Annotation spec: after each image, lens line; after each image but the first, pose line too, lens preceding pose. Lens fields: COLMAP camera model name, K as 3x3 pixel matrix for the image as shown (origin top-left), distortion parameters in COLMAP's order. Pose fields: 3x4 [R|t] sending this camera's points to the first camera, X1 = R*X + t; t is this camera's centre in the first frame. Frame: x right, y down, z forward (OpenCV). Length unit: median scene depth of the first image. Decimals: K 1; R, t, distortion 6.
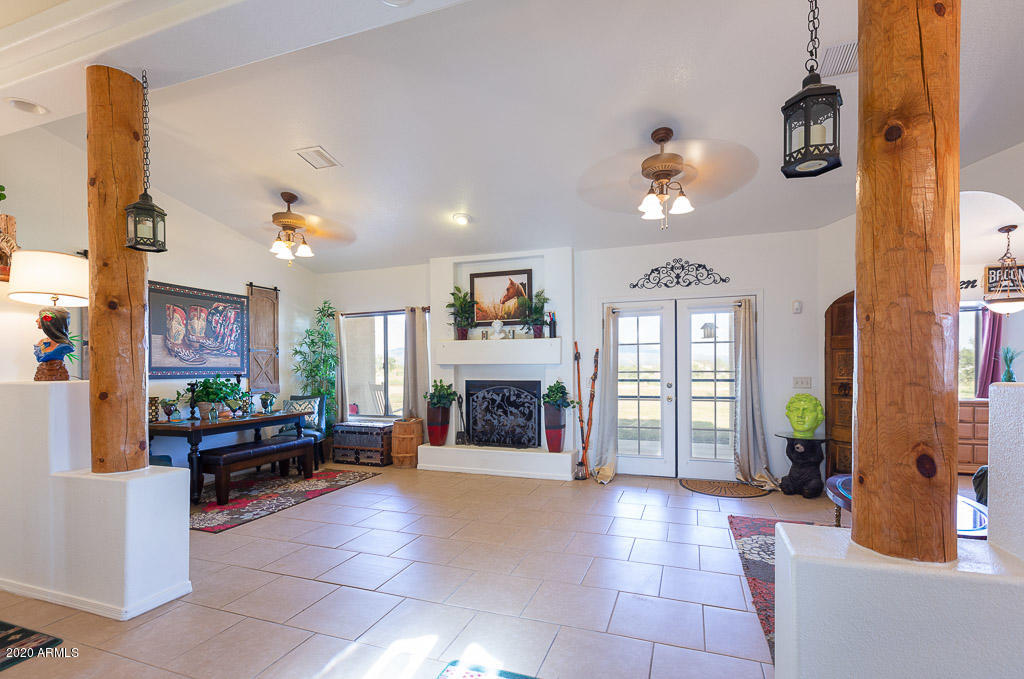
lens RADIAL K [[476.4, 0, 514.1], [0, 476.4, 367.4], [0, 0, 1]] dist [-0.000189, -0.000105]
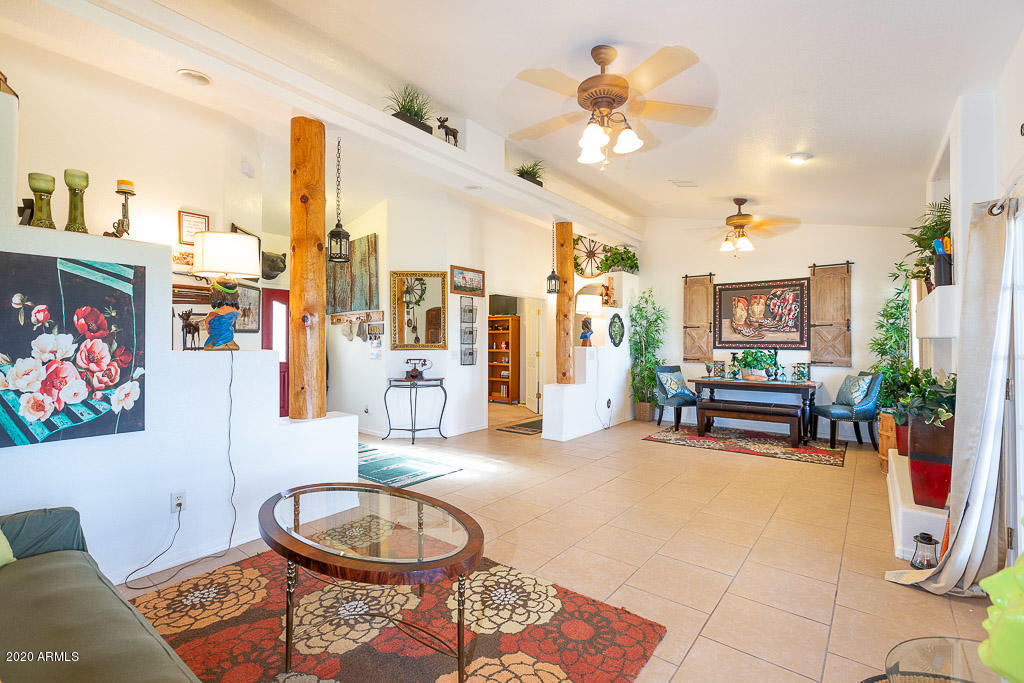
lens RADIAL K [[455.4, 0, 512.0], [0, 455.4, 341.5], [0, 0, 1]] dist [-0.000284, -0.000360]
pose [[-0.315813, 0.004809, -0.948809, 0.723310], [-0.000940, 0.999985, 0.005382, -0.005399], [0.948821, 0.002592, -0.315804, 0.735046]]
